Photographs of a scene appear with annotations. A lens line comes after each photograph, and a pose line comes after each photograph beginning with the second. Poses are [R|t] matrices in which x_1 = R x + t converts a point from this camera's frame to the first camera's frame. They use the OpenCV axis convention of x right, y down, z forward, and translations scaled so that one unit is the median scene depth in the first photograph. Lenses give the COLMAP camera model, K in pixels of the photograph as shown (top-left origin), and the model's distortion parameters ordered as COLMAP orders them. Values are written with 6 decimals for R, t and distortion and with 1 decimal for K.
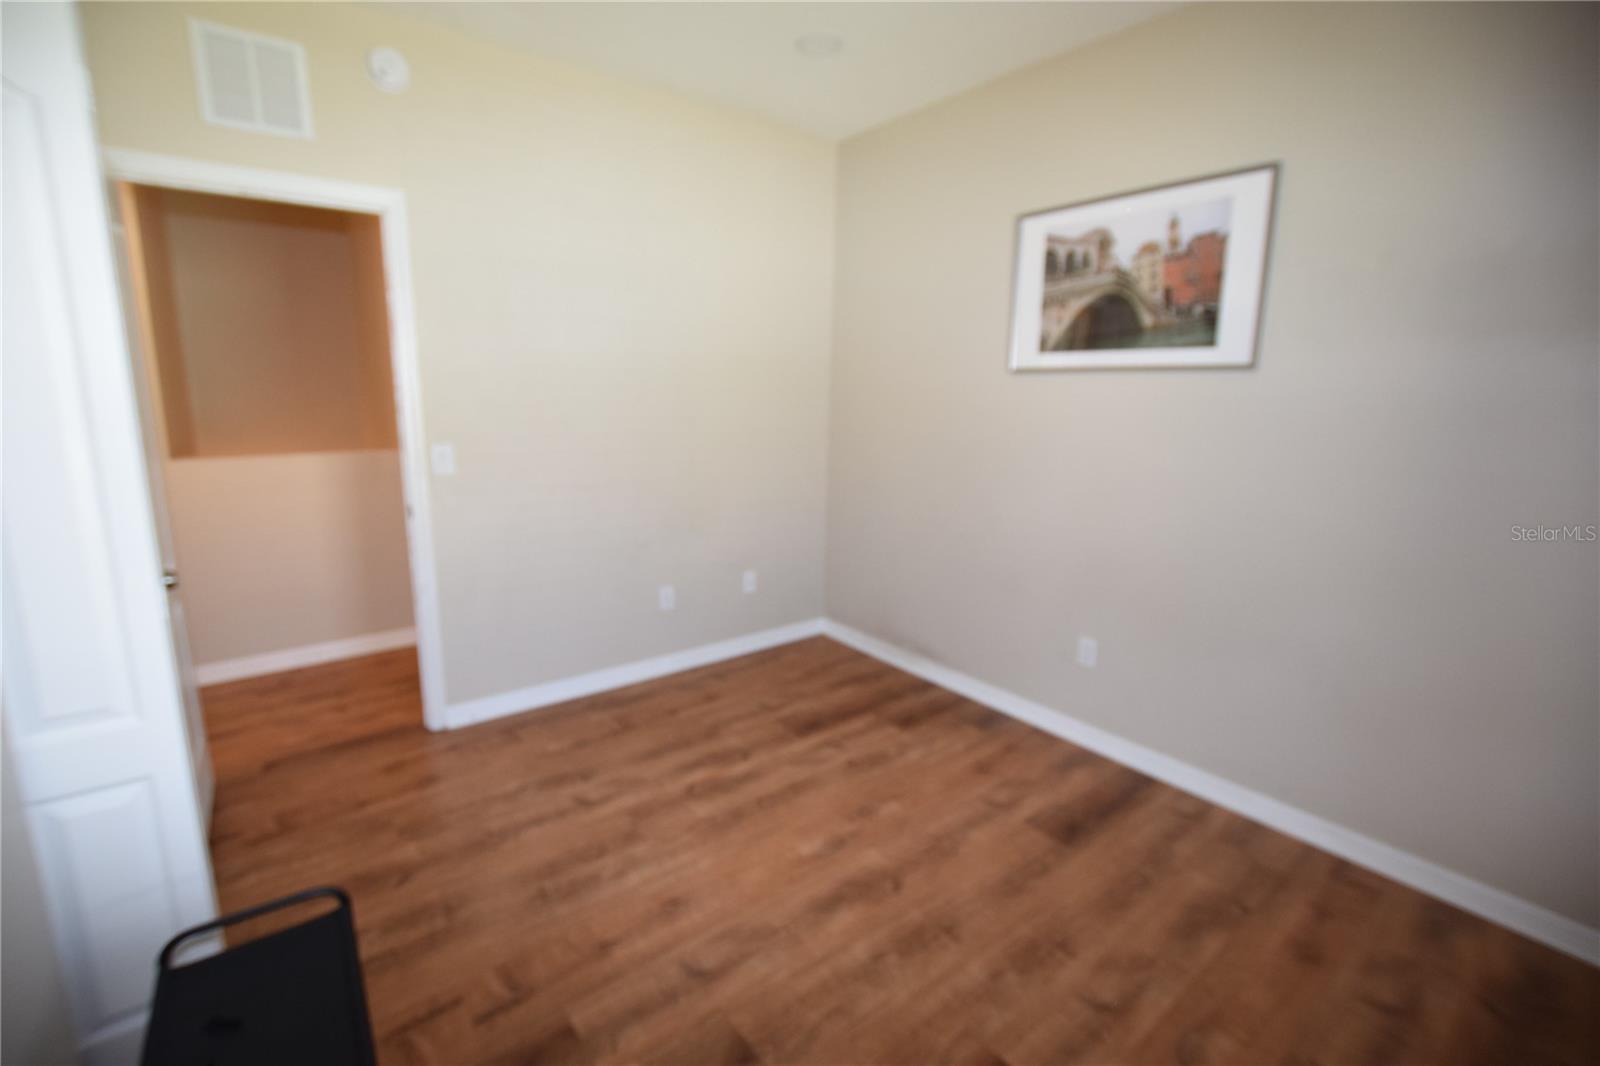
lens RADIAL K [[736.6, 0, 798.8], [0, 736.6, 509.3], [0, 0, 1]] dist [-0.001543, -0.000106]
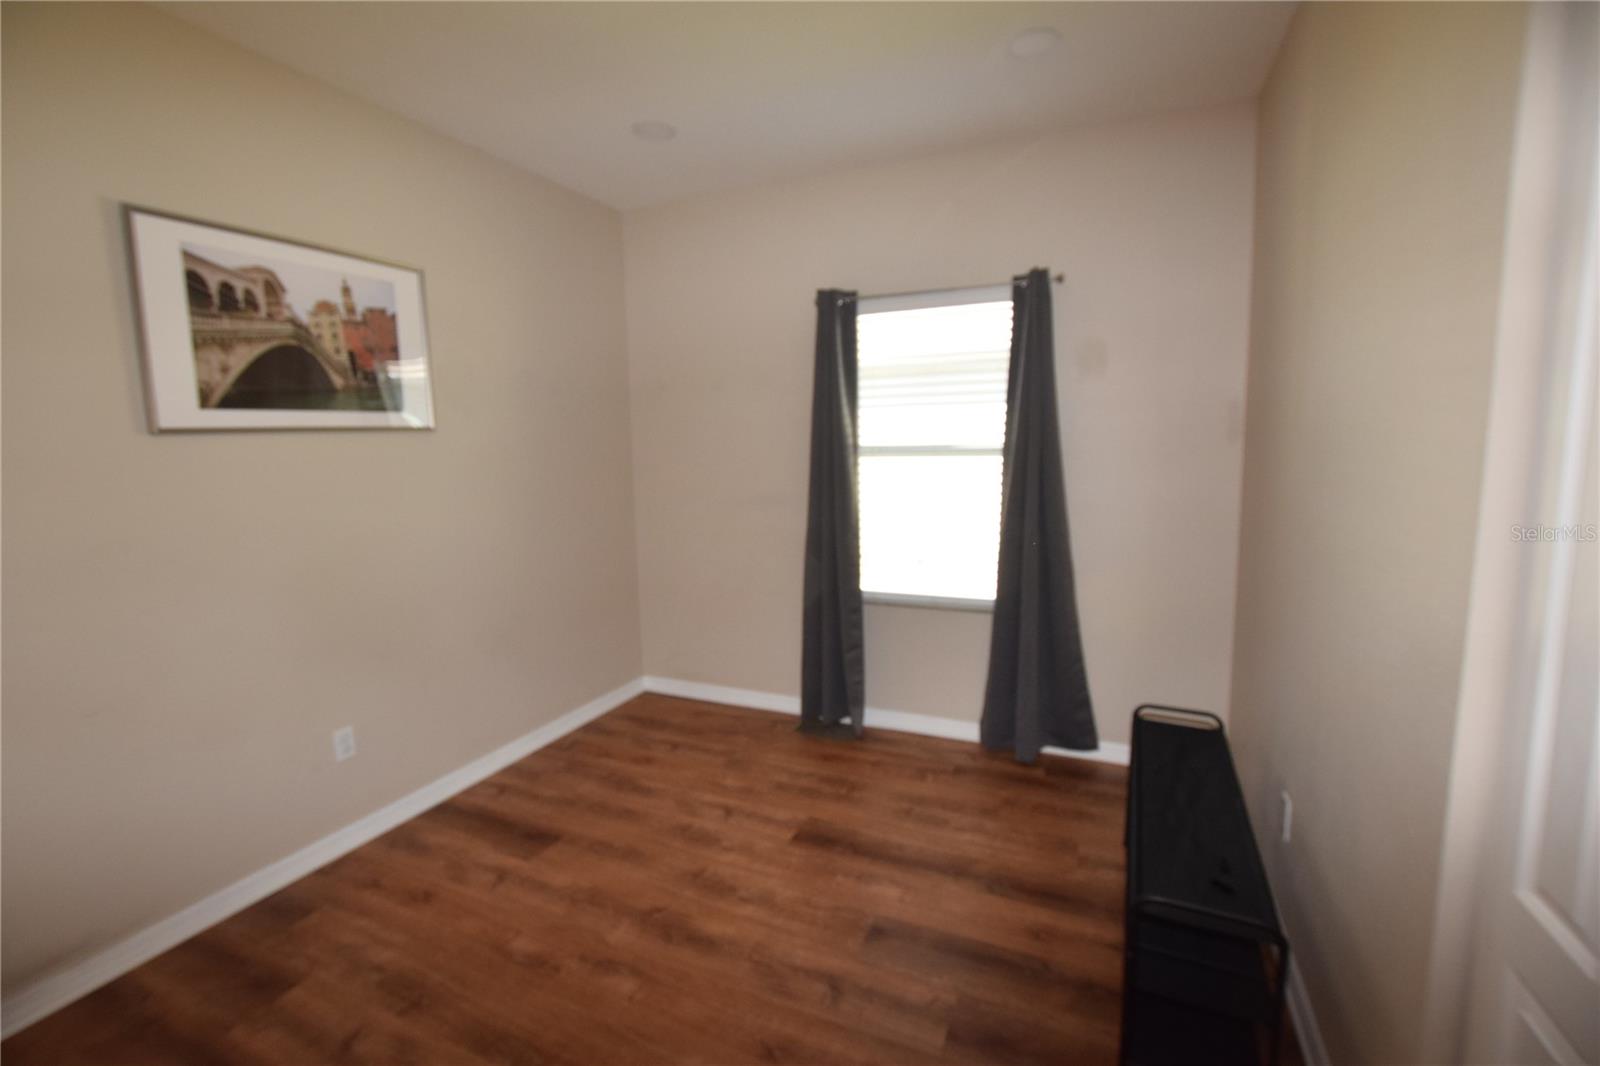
lens RADIAL K [[702.5, 0, 794.5], [0, 702.5, 526.5], [0, 0, 1]] dist [-0.027474, -0.000094]
pose [[-0.466014, -0.117610, 0.876926, -0.639507], [0.158998, 0.963859, 0.213763, -0.173433], [-0.870374, 0.239046, -0.430472, 0.922659]]
